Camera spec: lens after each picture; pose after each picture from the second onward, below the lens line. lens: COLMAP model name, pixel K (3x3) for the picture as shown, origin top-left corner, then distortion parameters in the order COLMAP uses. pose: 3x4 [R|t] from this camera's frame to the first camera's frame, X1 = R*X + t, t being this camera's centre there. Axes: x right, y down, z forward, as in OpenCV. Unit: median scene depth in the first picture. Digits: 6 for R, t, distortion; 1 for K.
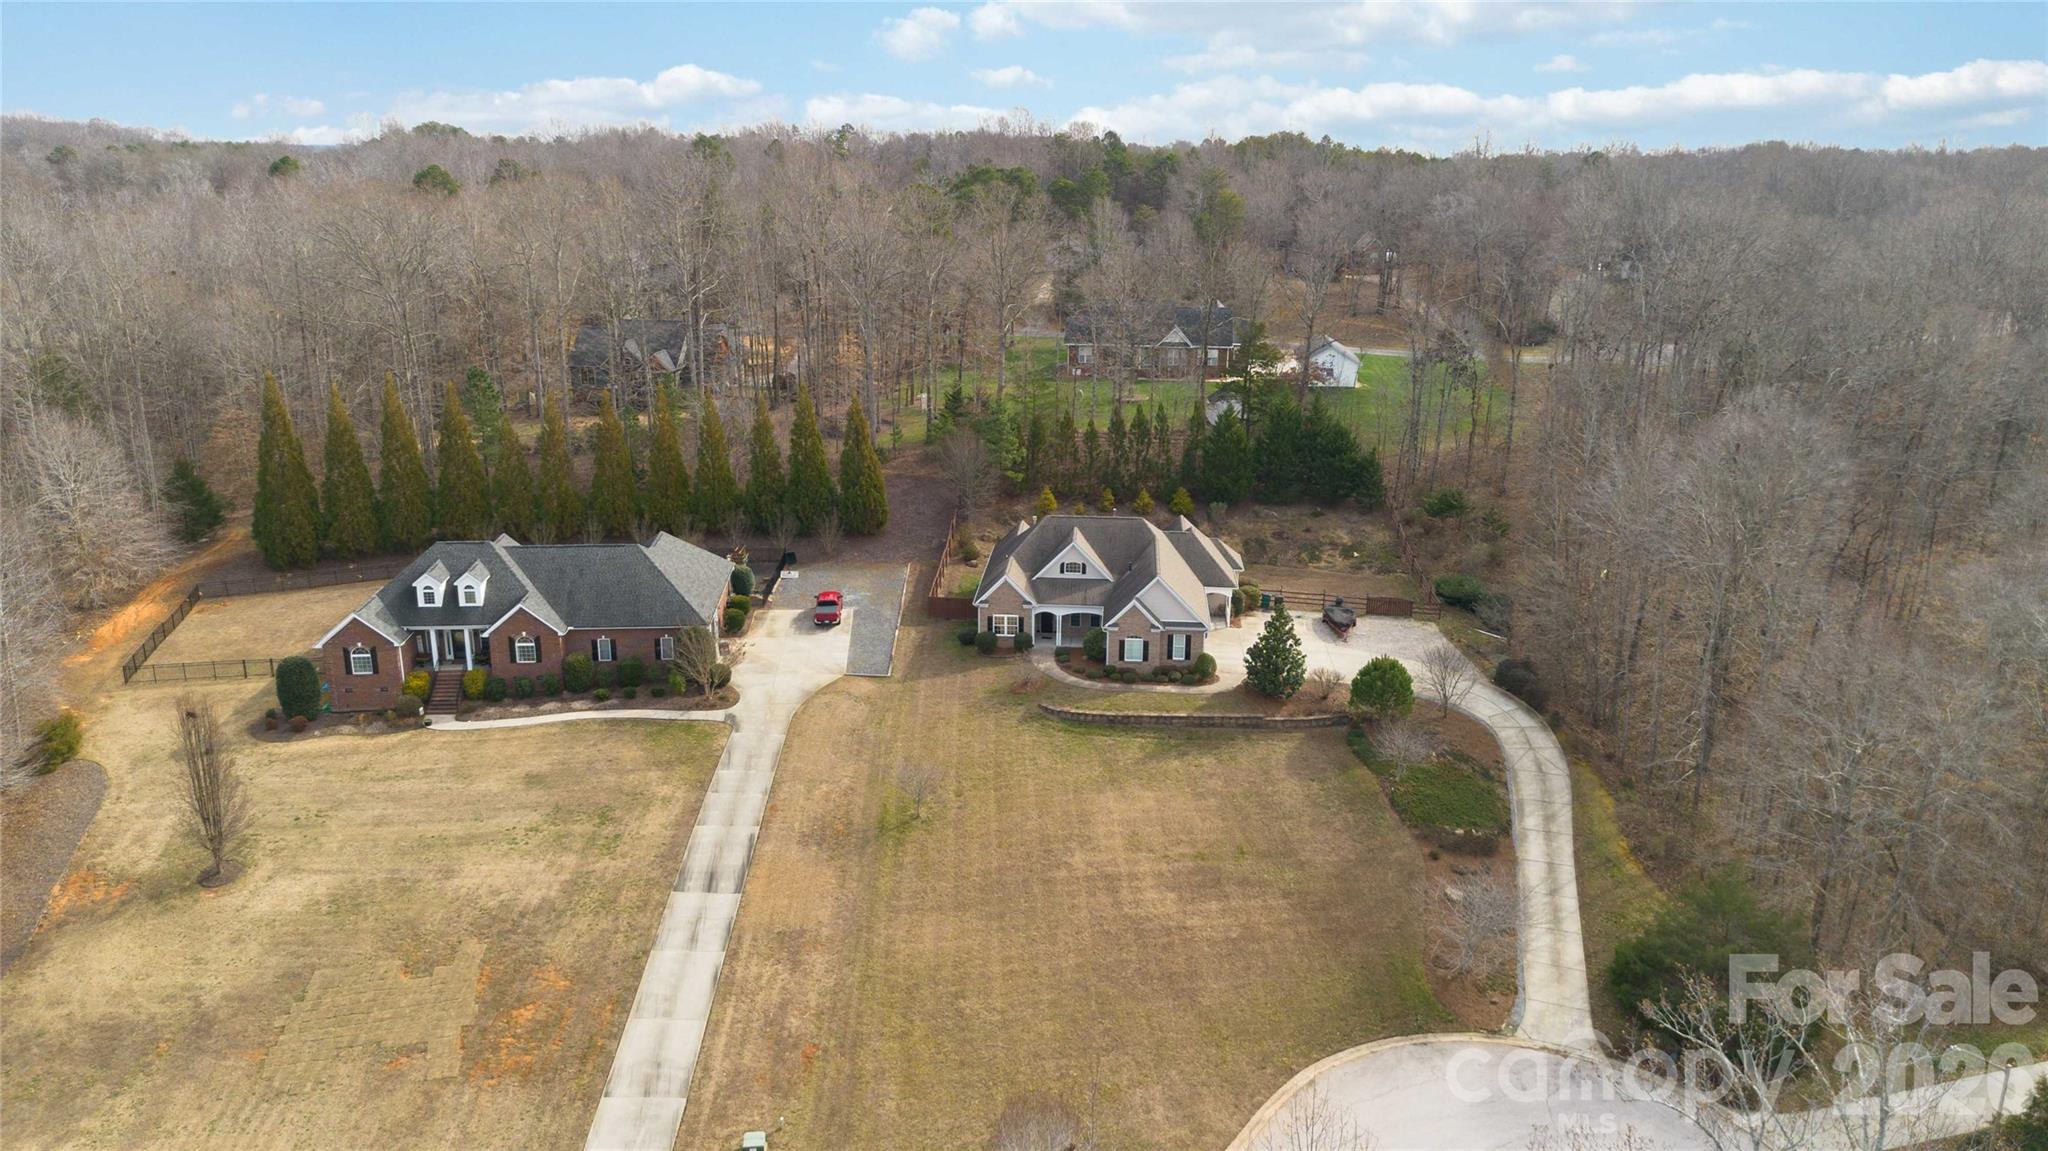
lens RADIAL K [[1442.7, 0, 1017.5], [0, 1442.7, 568.5], [0, 0, 1]] dist [0.085180, -0.099025]
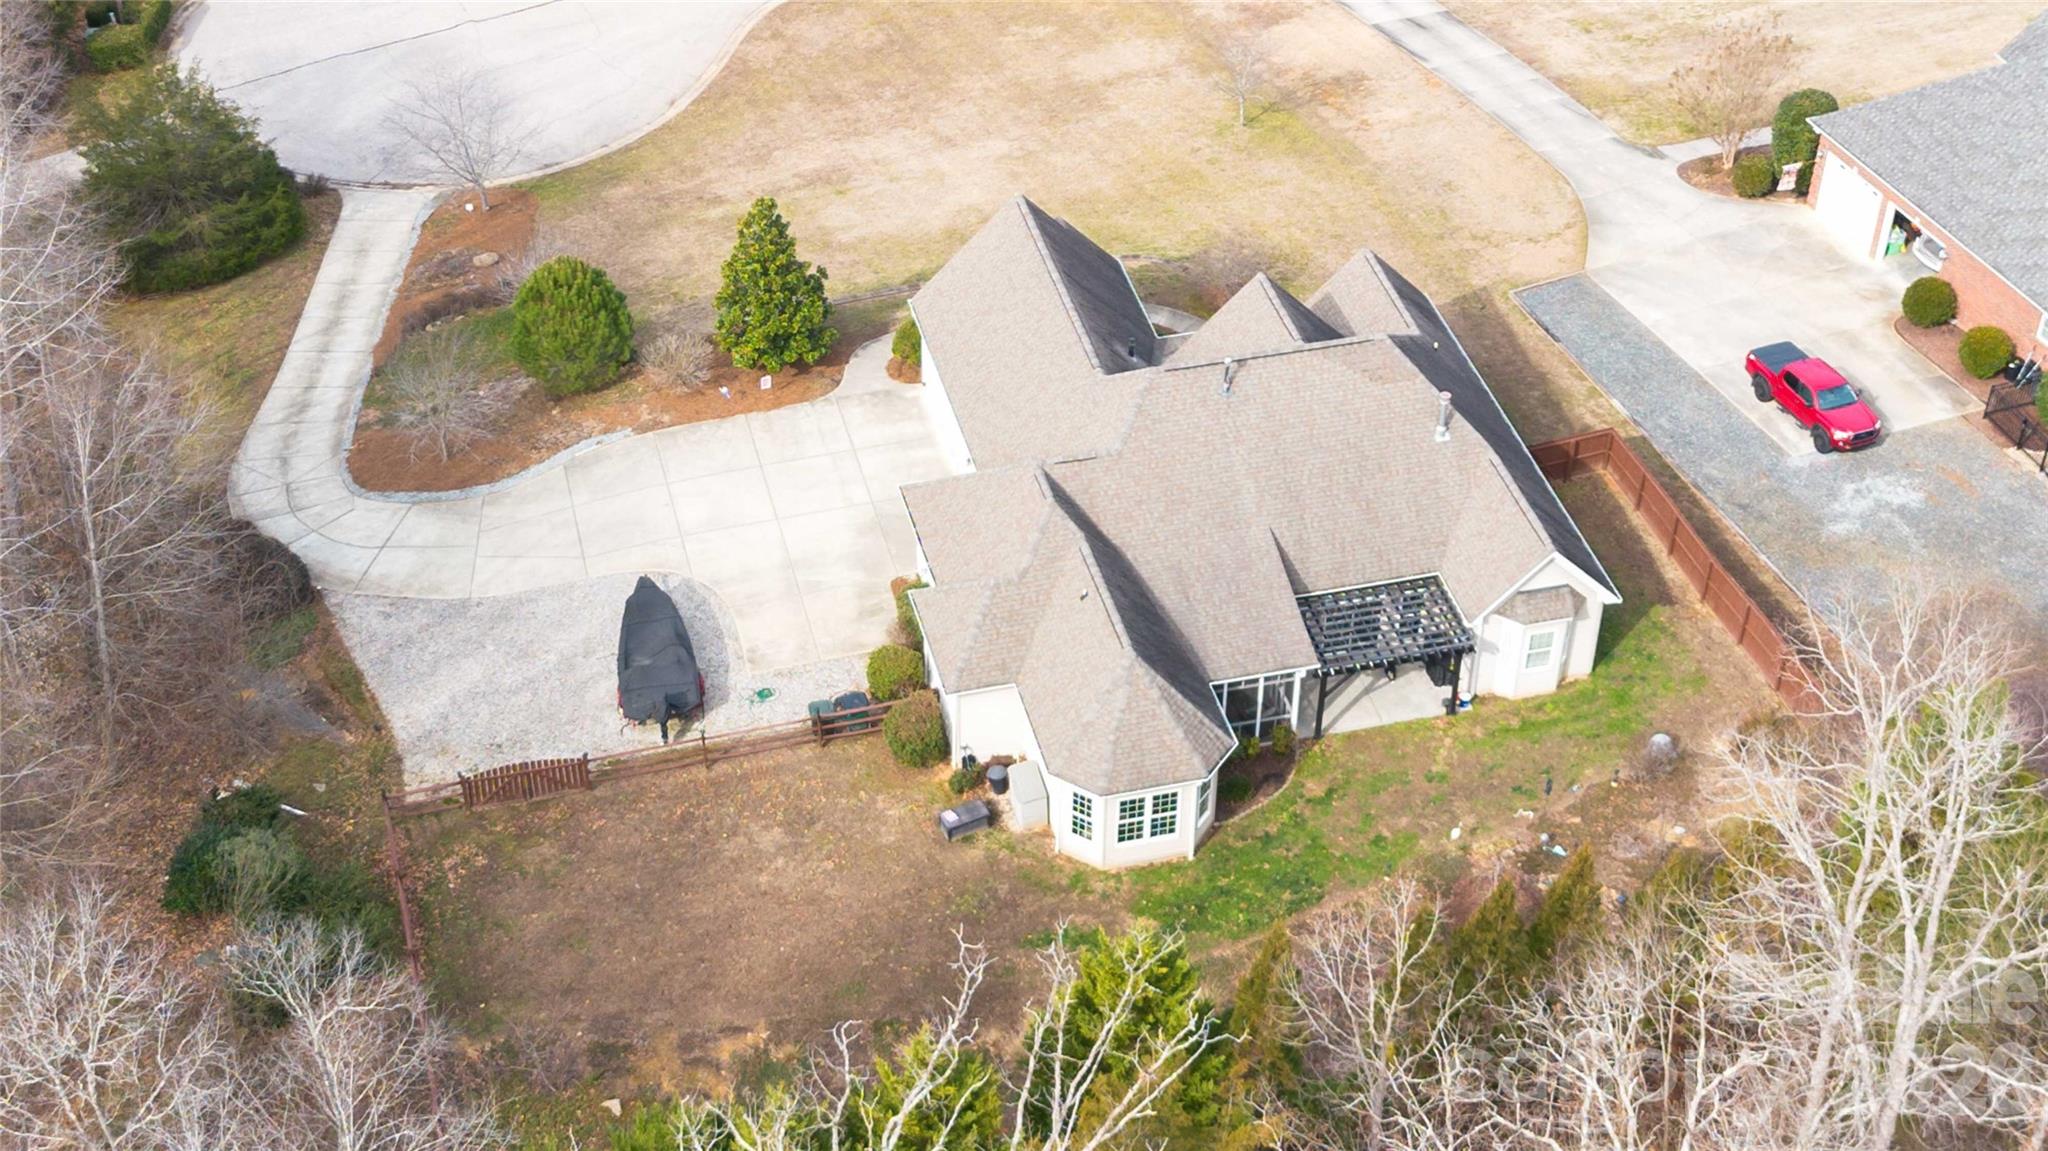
lens RADIAL K [[2892.4, 0, 1032.5], [0, 2892.4, 567.1], [0, 0, 1]] dist [0.112430, 0.000000]
pose [[-0.946378, 0.191535, -0.260161, 0.363799], [-0.105646, 0.577538, 0.809499, -0.696617], [0.305300, 0.793577, -0.526334, 1.588351]]
